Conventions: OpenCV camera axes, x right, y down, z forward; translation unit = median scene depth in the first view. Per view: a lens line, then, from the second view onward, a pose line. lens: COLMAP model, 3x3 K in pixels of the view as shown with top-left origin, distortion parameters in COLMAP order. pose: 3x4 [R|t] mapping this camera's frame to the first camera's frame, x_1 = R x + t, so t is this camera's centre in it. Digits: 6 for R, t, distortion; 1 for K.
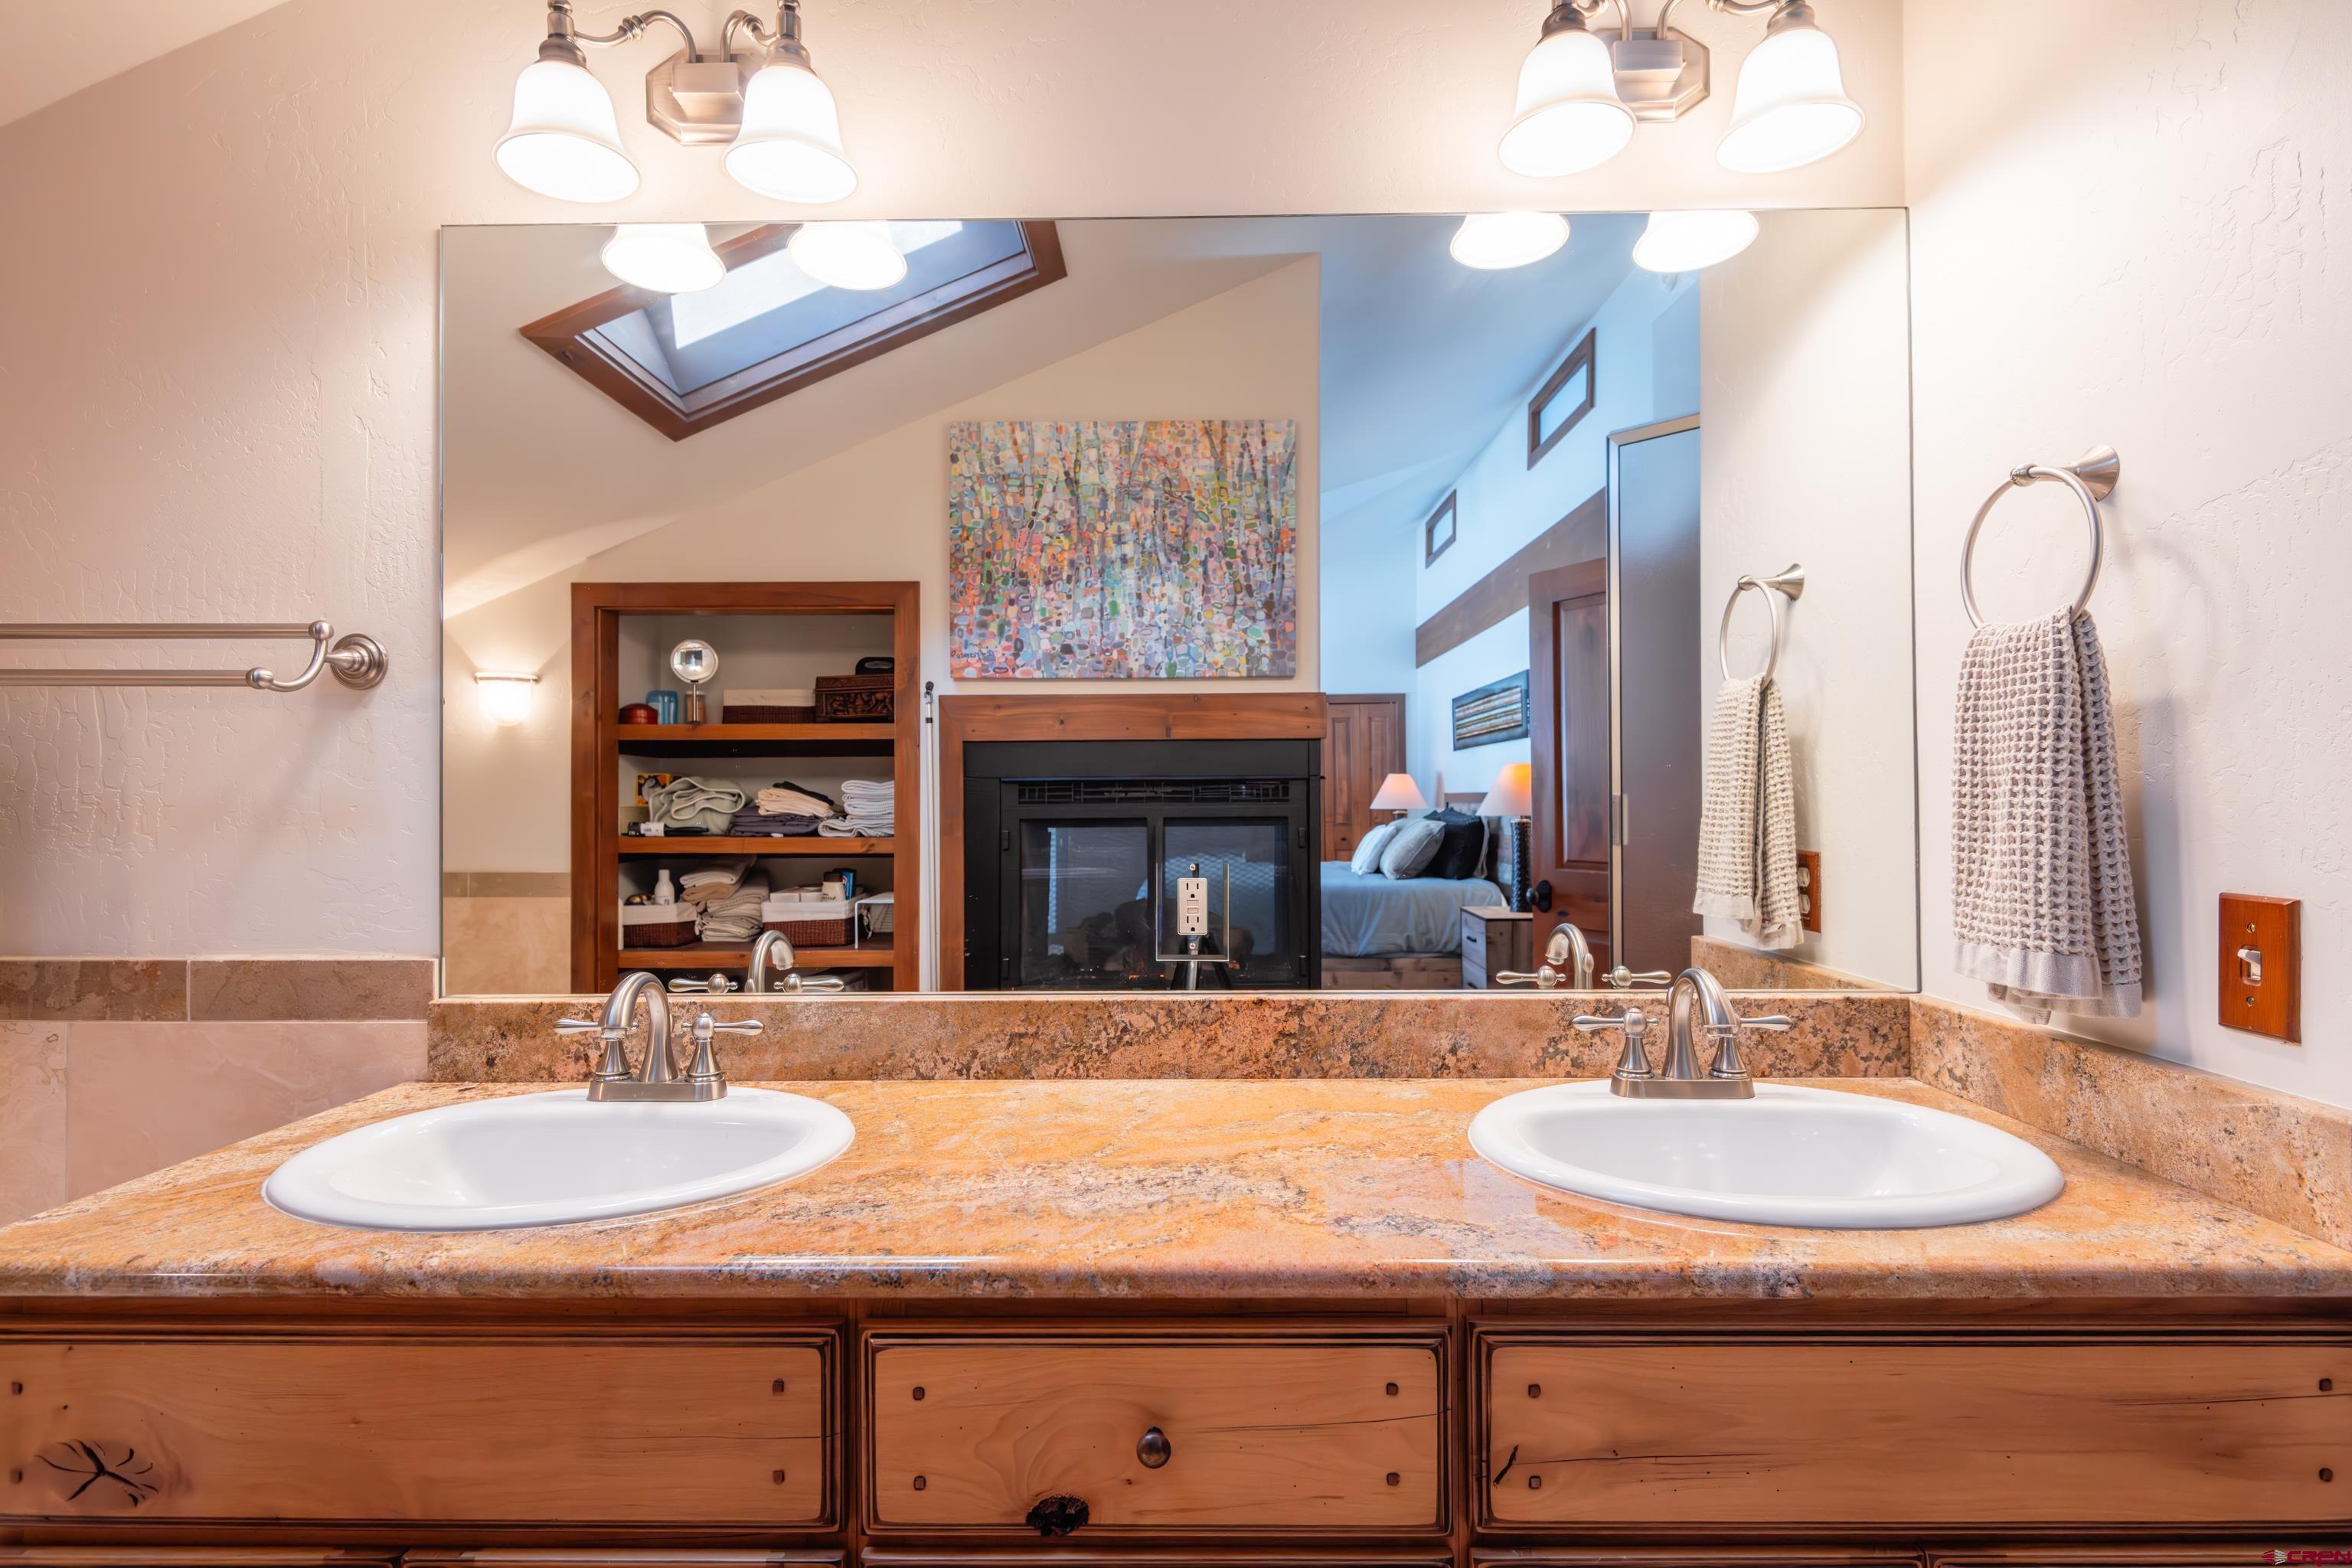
lens RADIAL K [[1144.4, 0, 1180.6], [0, 1144.4, 779.2], [0, 0, 1]] dist [0.004233, -0.000117]
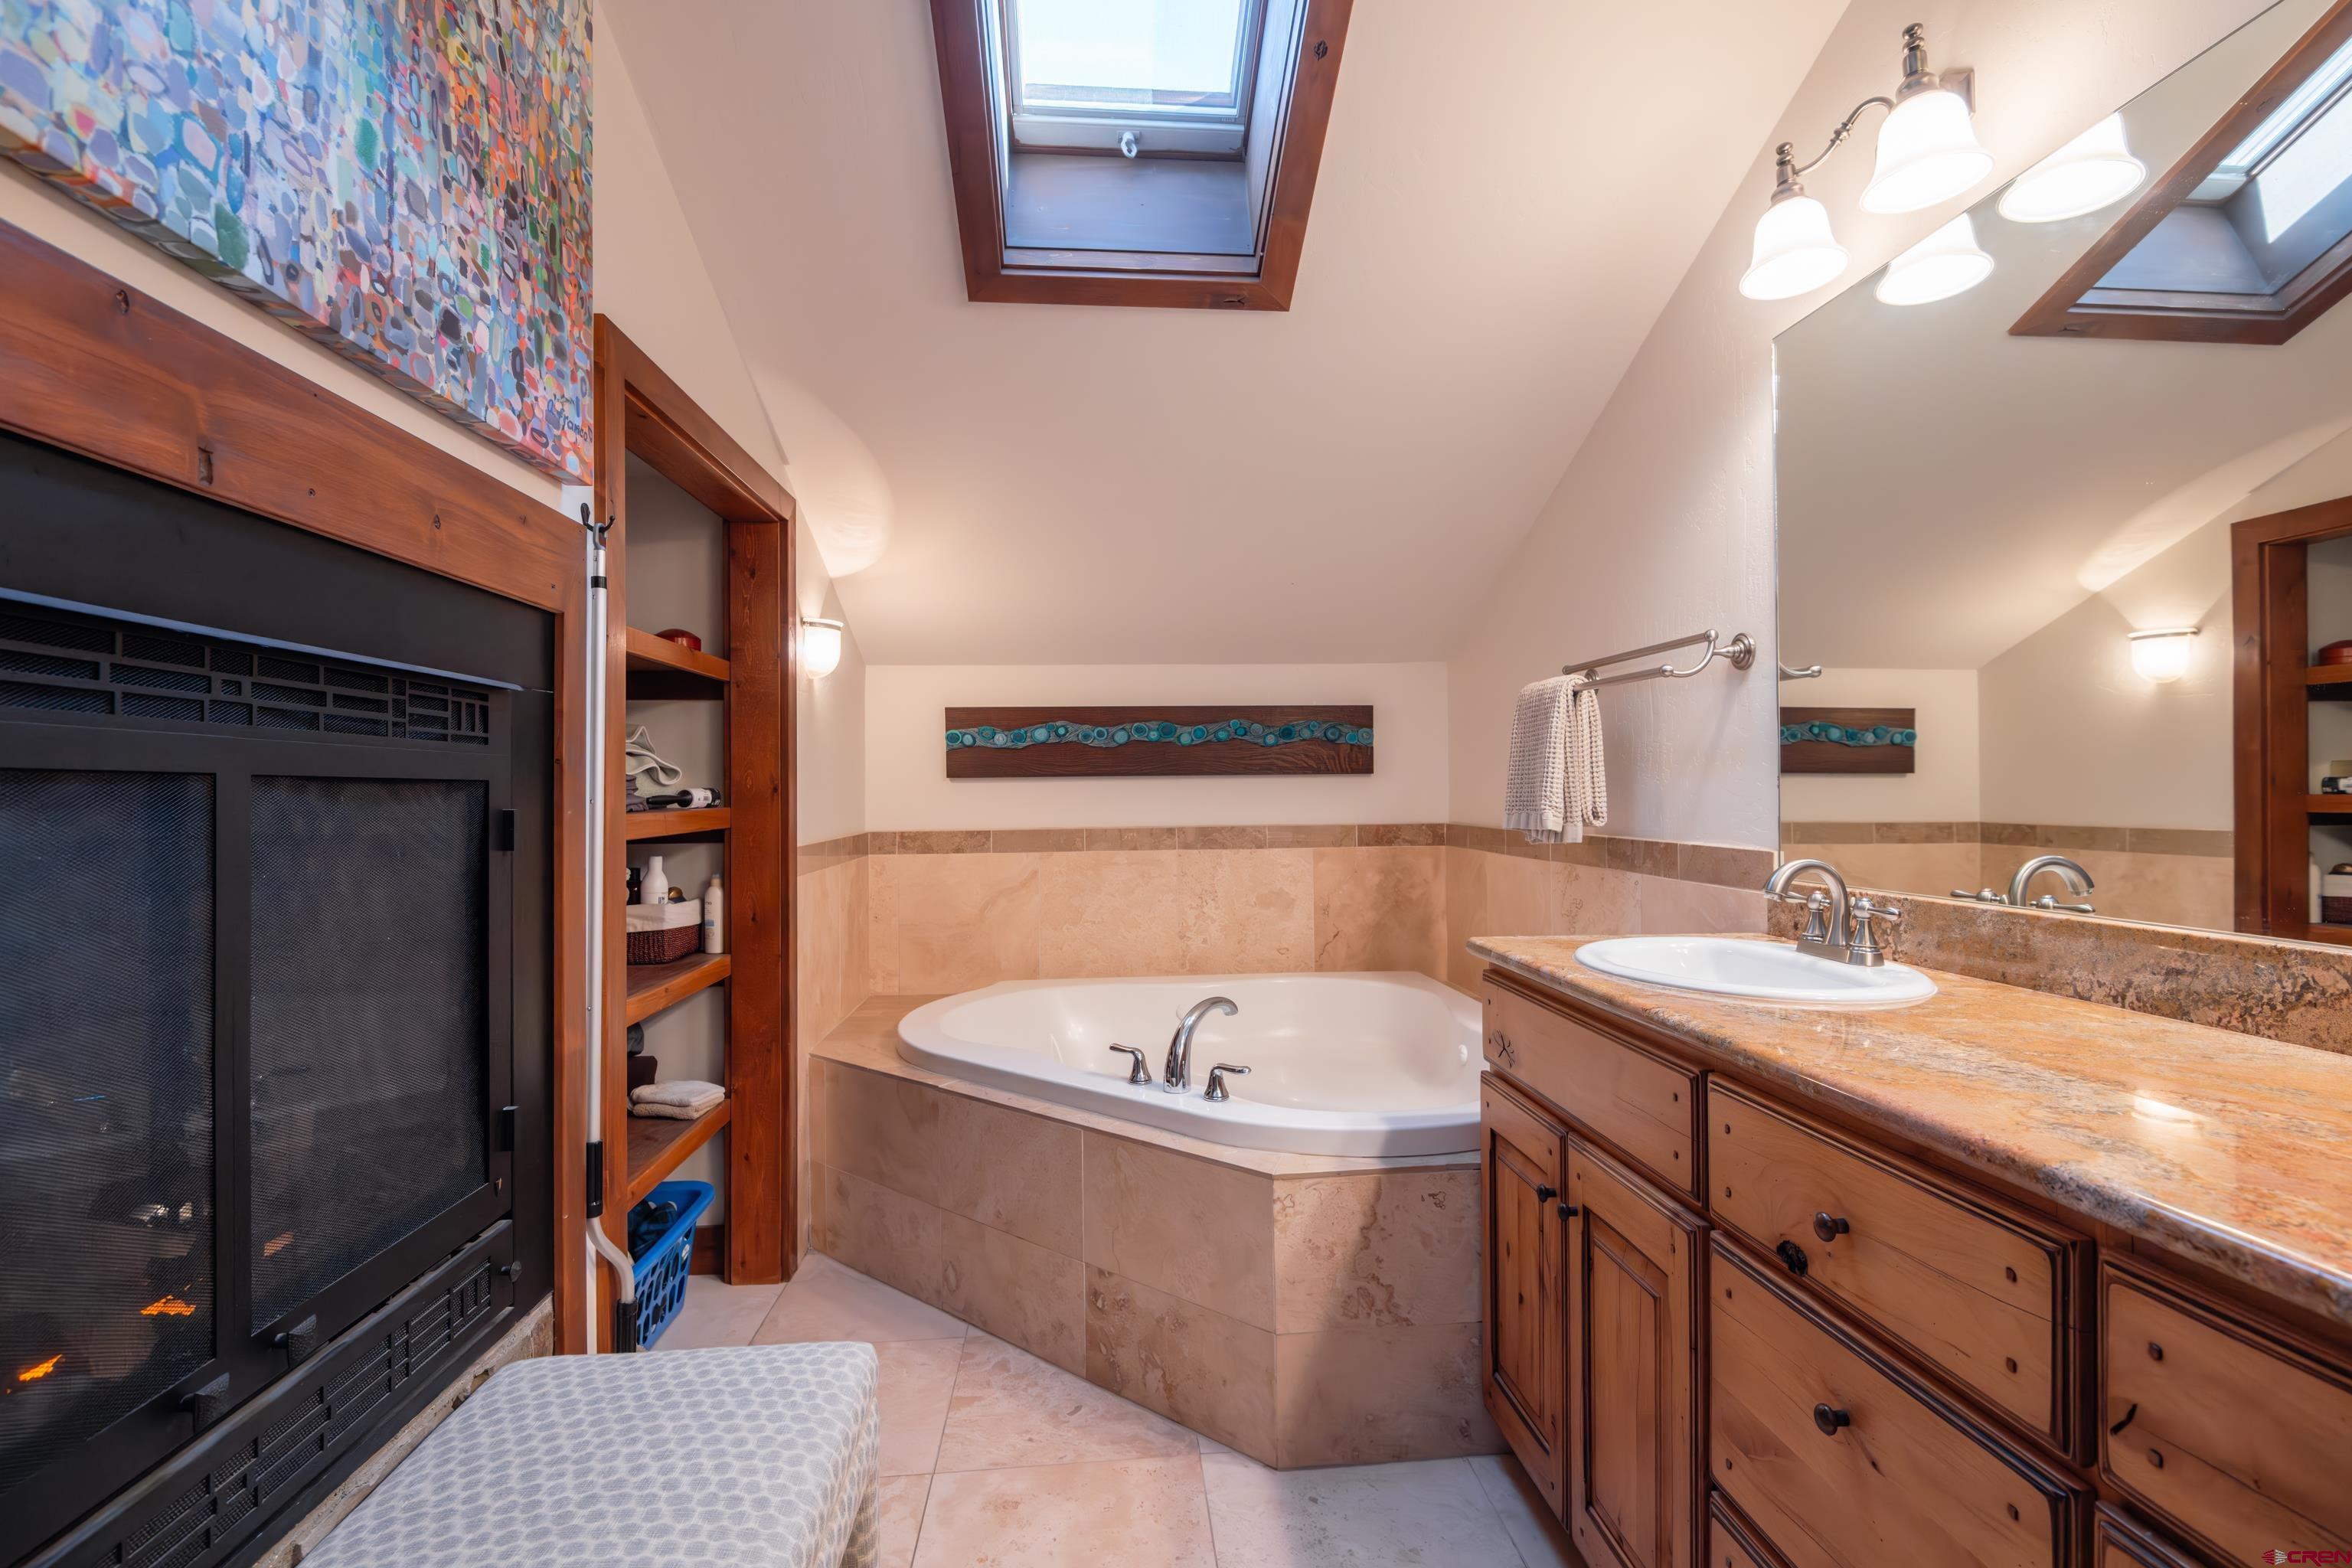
lens RADIAL K [[1063.2, 0, 1141.1], [0, 1063.2, 783.8], [0, 0, 1]] dist [0.010020, -0.010424]
pose [[0.060664, -0.001315, -0.998157, 0.655991], [0.018566, 0.999828, -0.000189, 0.059123], [0.997986, -0.018520, 0.060677, 0.126748]]
